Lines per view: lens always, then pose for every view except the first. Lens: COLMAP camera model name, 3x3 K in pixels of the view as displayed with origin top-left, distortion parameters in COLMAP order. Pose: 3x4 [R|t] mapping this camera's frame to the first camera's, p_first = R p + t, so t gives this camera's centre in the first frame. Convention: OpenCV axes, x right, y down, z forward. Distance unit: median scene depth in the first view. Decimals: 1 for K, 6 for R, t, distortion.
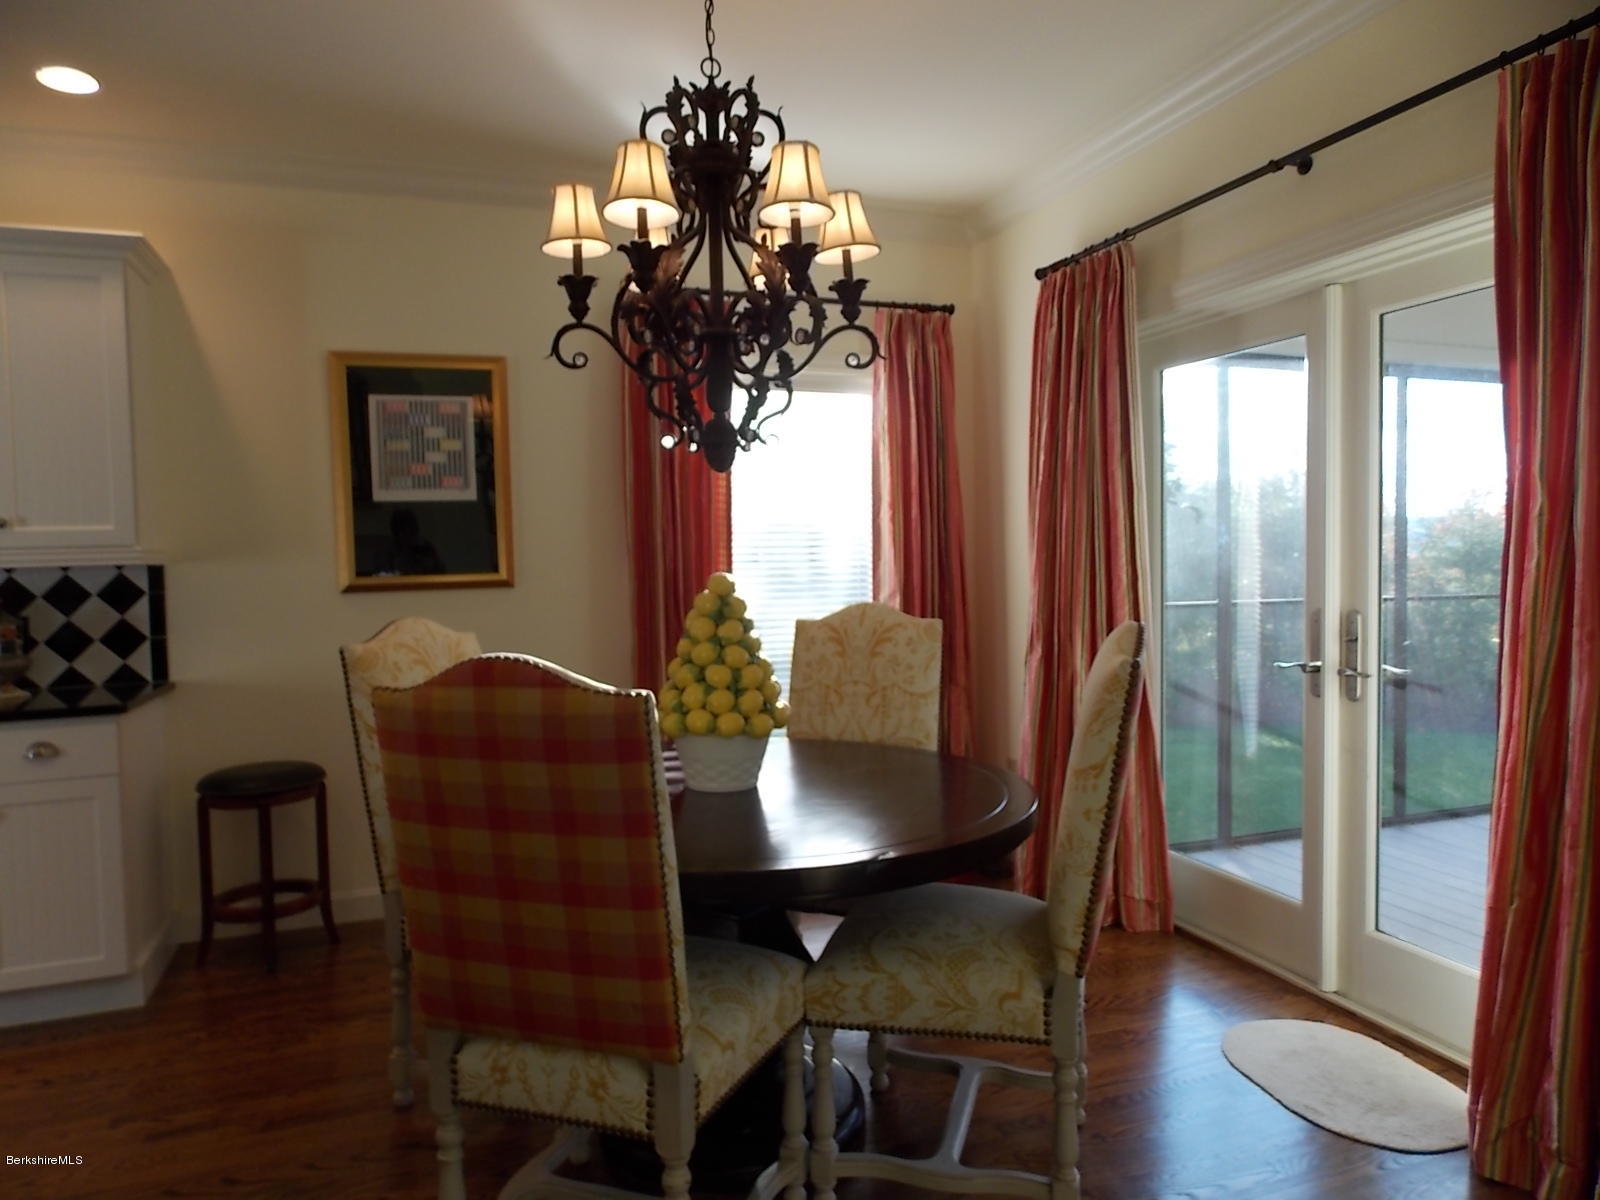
lens RADIAL K [[1059.6, 0, 798.1], [0, 1059.6, 596.4], [0, 0, 1]] dist [0.009651, -0.004211]
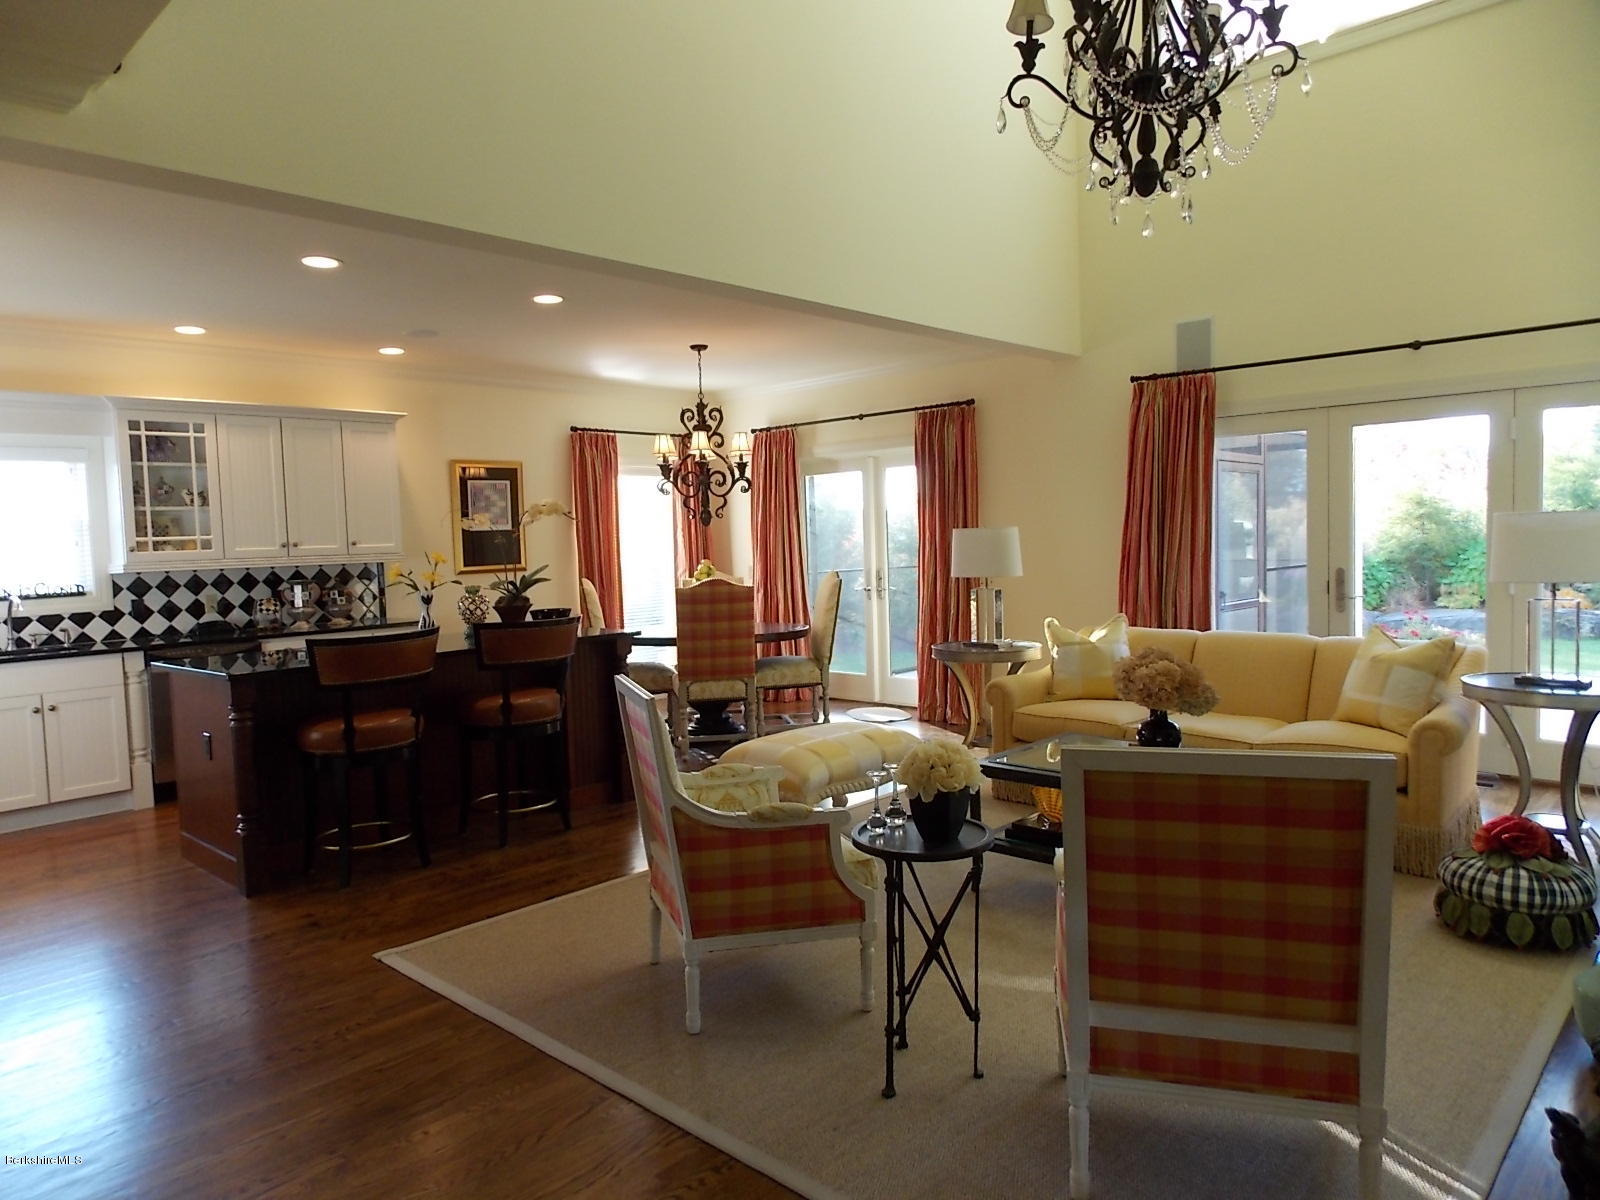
lens RADIAL K [[1059.6, 0, 801.3], [0, 1059.6, 585.9], [0, 0, 1]] dist [0.009651, -0.004211]
pose [[0.894825, -0.027573, 0.445564, -0.867026], [0.030402, 0.999537, 0.000797, 0.044371], [-0.445380, 0.012833, 0.895250, -1.351408]]
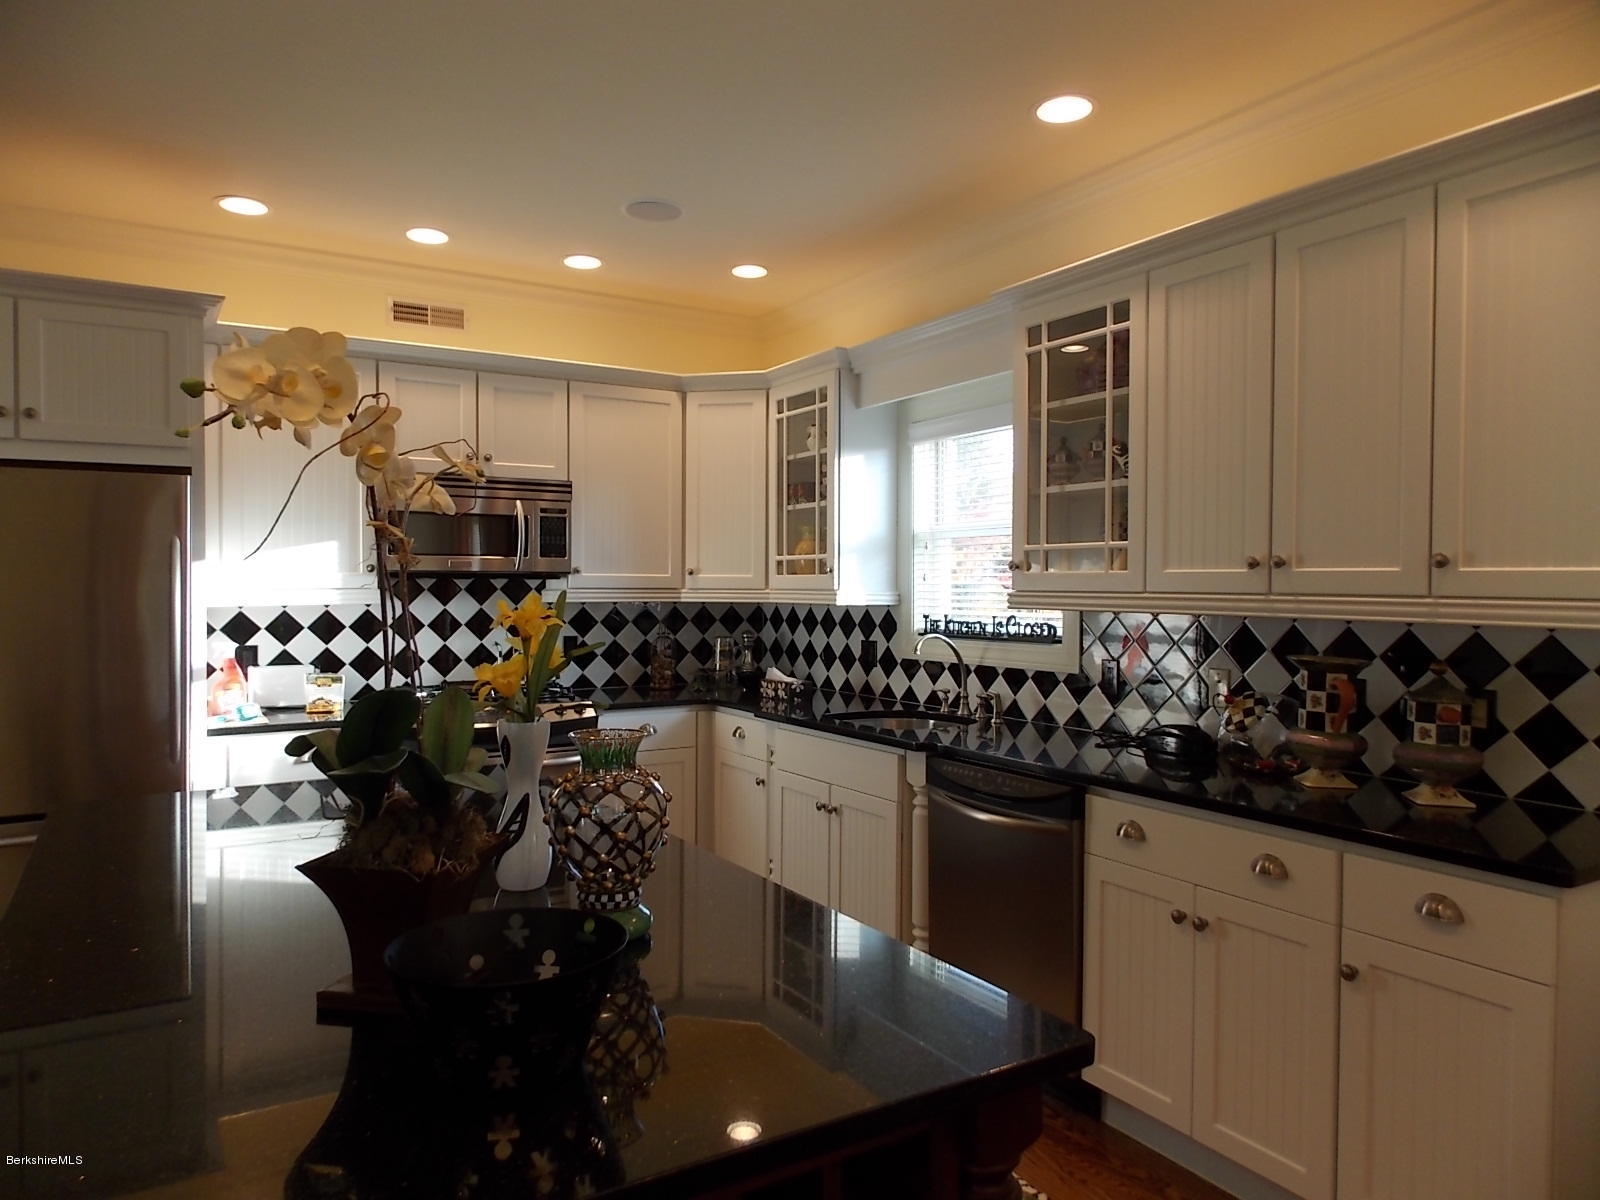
lens RADIAL K [[1059.6, 0, 804.2], [0, 1059.6, 598.1], [0, 0, 1]] dist [0.009651, -0.004211]
pose [[0.206843, 0.041321, -0.977501, -0.138460], [-0.050432, 0.998230, 0.031525, -0.044702], [0.977074, 0.042777, 0.208560, 0.420875]]
